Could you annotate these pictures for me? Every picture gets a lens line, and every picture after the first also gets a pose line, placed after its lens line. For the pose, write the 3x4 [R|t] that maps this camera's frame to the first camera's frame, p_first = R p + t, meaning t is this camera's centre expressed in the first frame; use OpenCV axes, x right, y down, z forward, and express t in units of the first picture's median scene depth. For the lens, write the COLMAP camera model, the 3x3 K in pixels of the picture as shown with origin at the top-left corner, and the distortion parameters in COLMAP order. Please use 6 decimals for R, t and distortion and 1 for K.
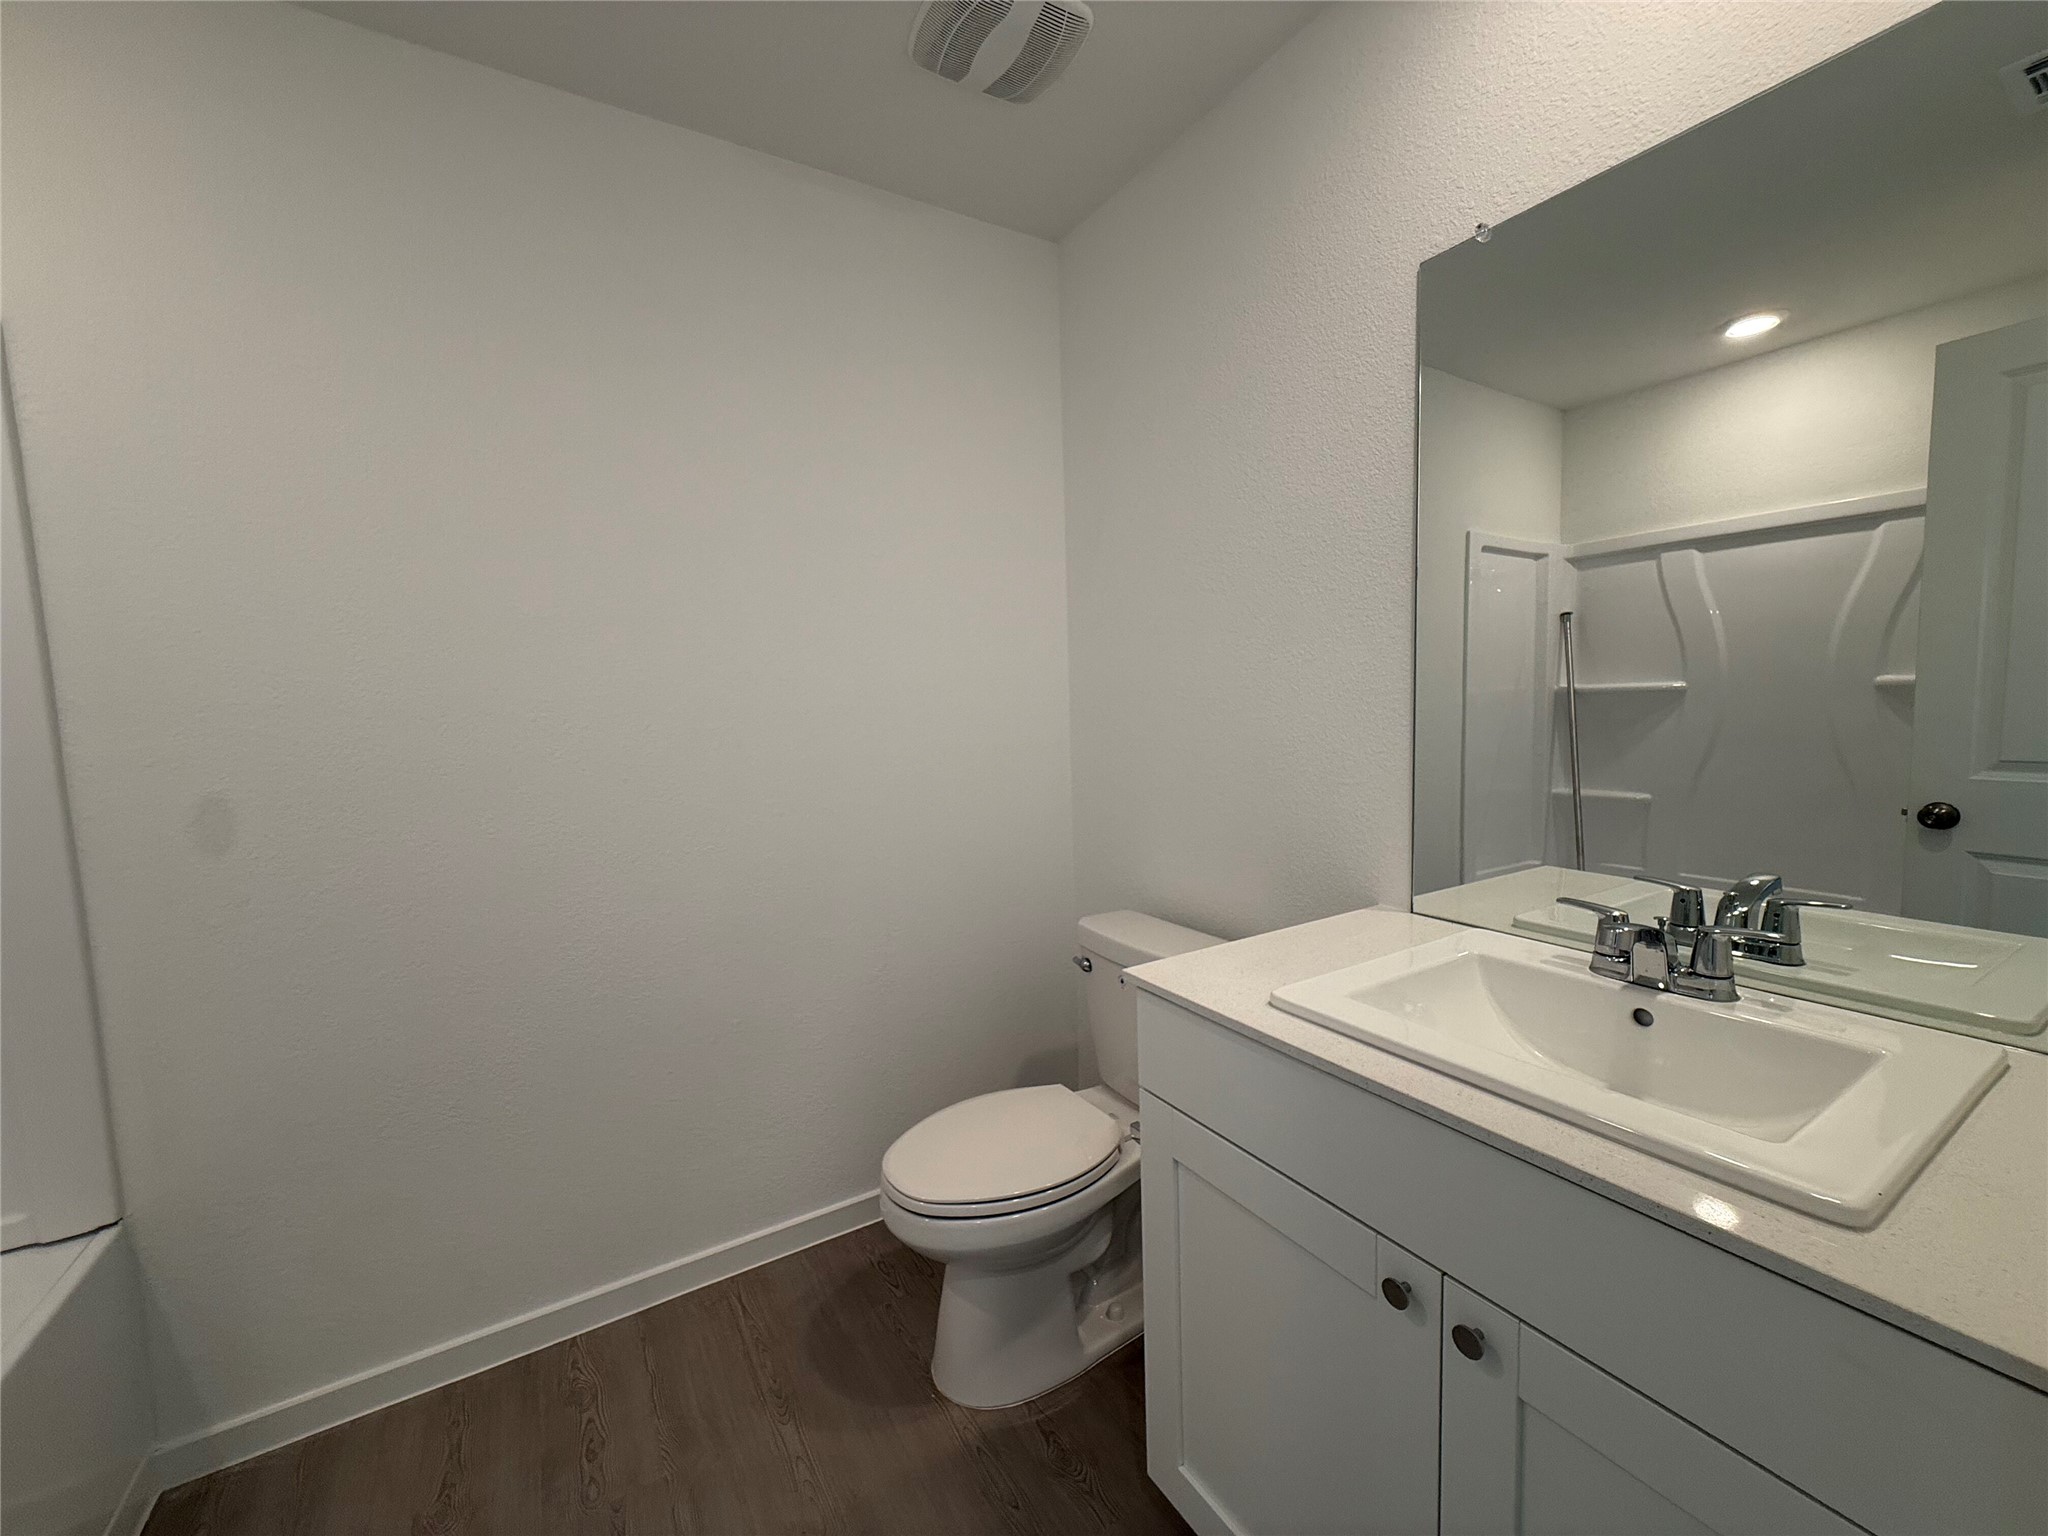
lens RADIAL K [[826.2, 0, 1032.0], [0, 826.2, 782.1], [0, 0, 1]] dist [-0.000740, 0.000750]
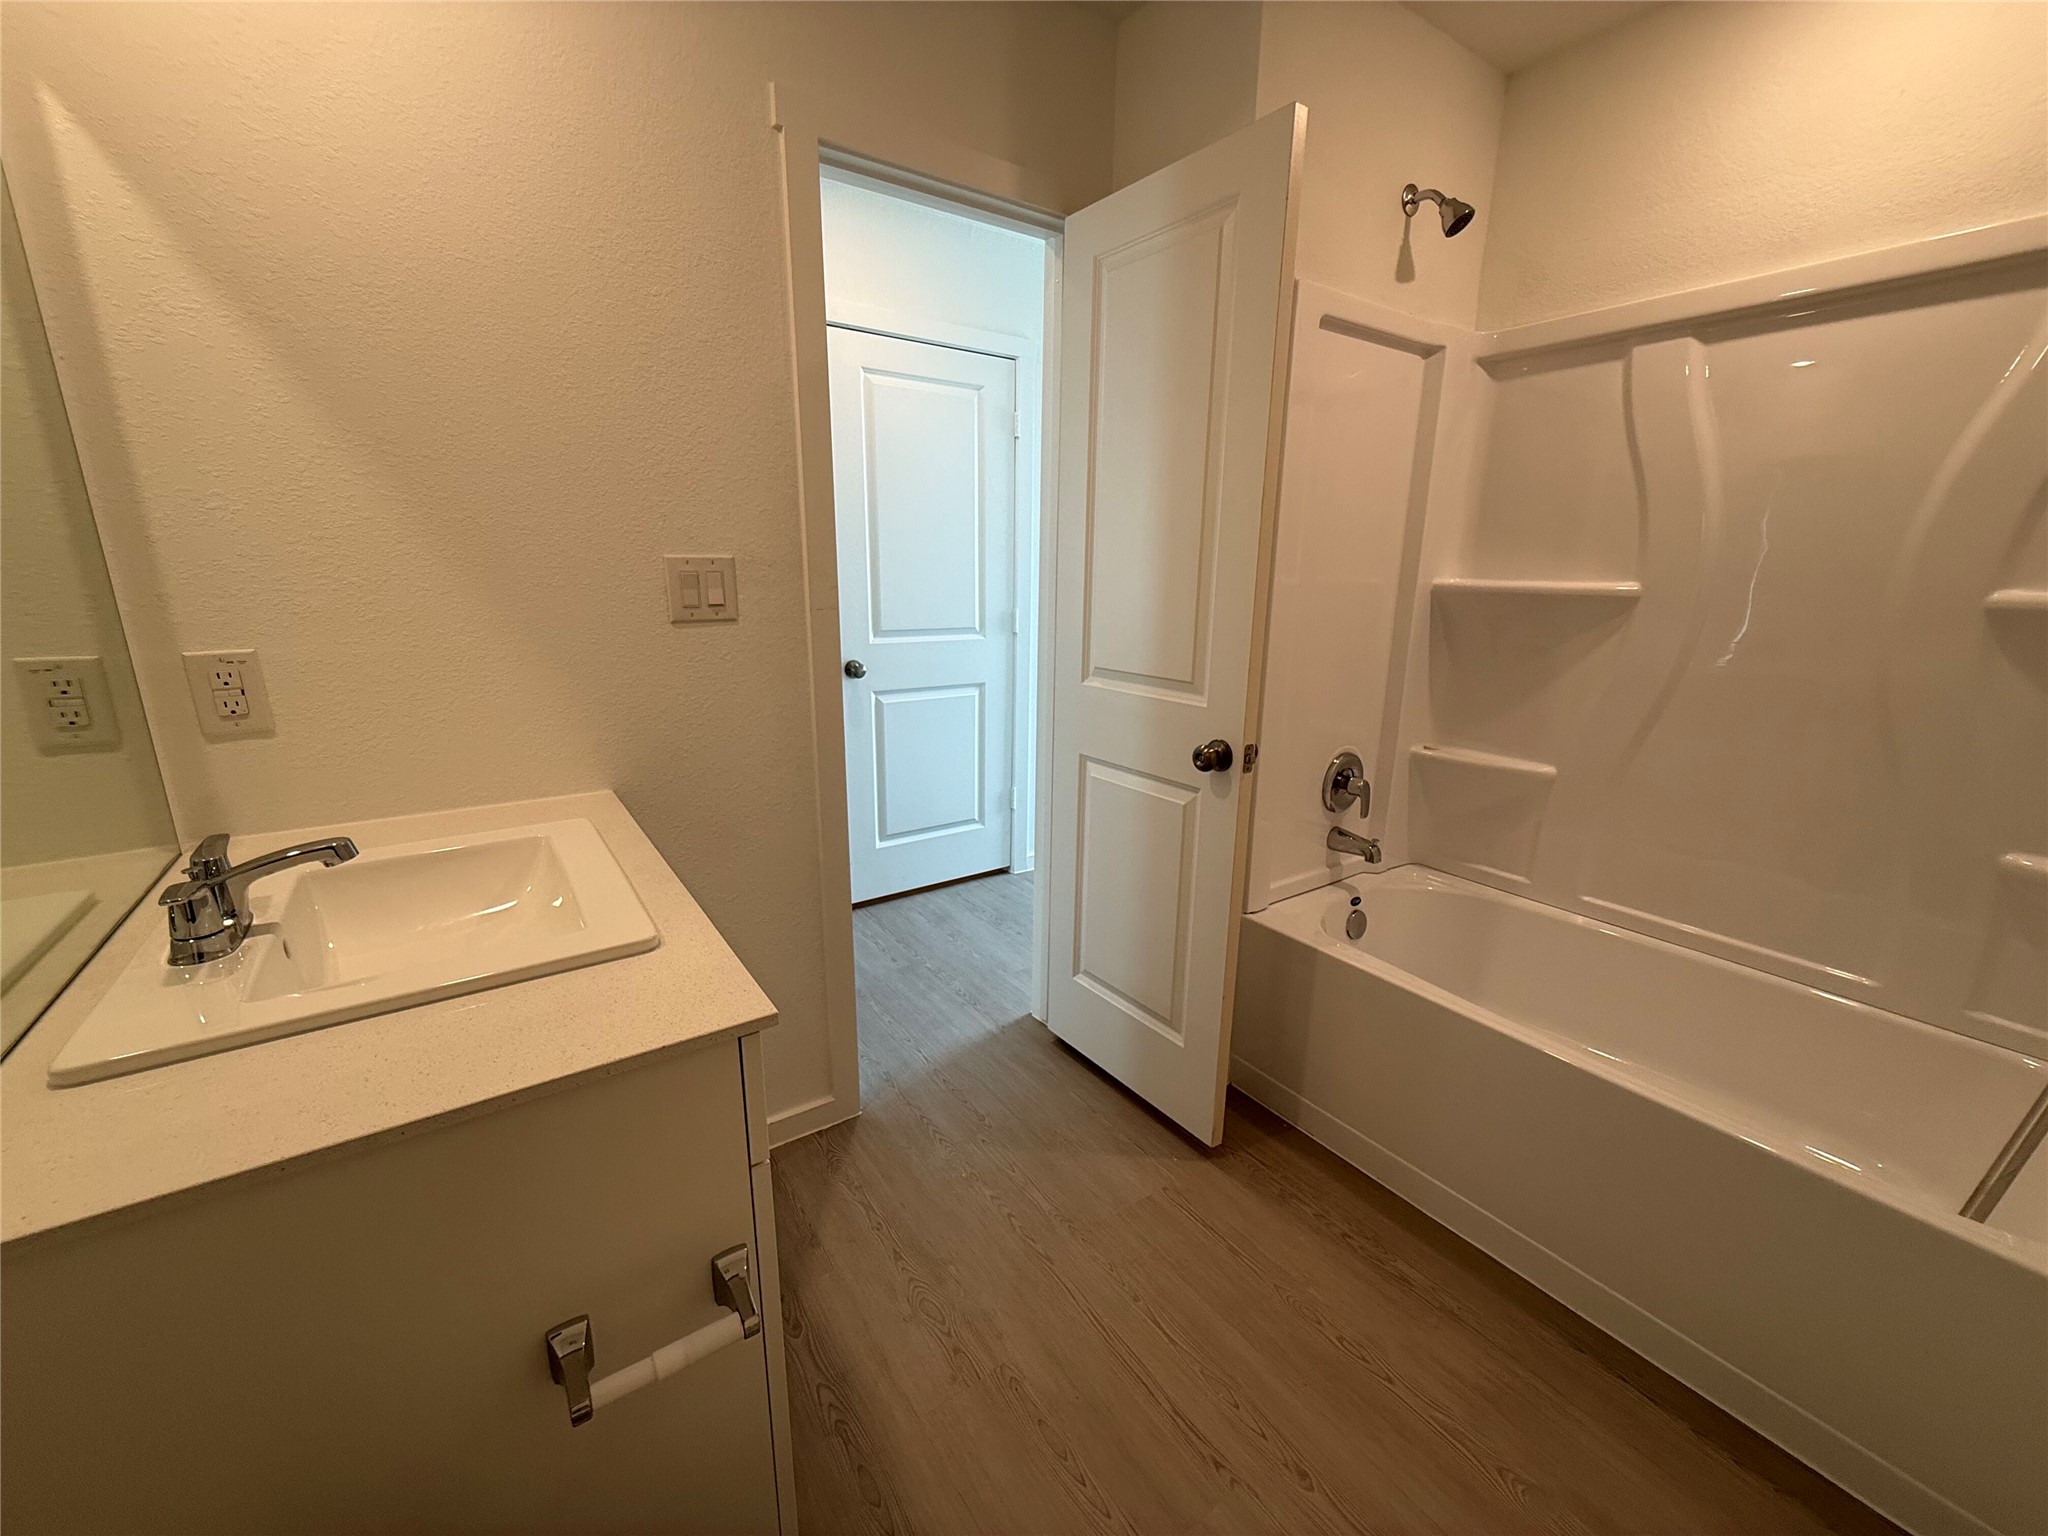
lens RADIAL K [[826.2, 0, 1020.4], [0, 826.2, 760.7], [0, 0, 1]] dist [-0.000740, 0.000750]
pose [[0.998474, 0.052472, 0.017229, 0.350019], [-0.054238, 0.990439, 0.126843, -0.047728], [-0.010409, -0.127584, 0.991773, 0.411448]]
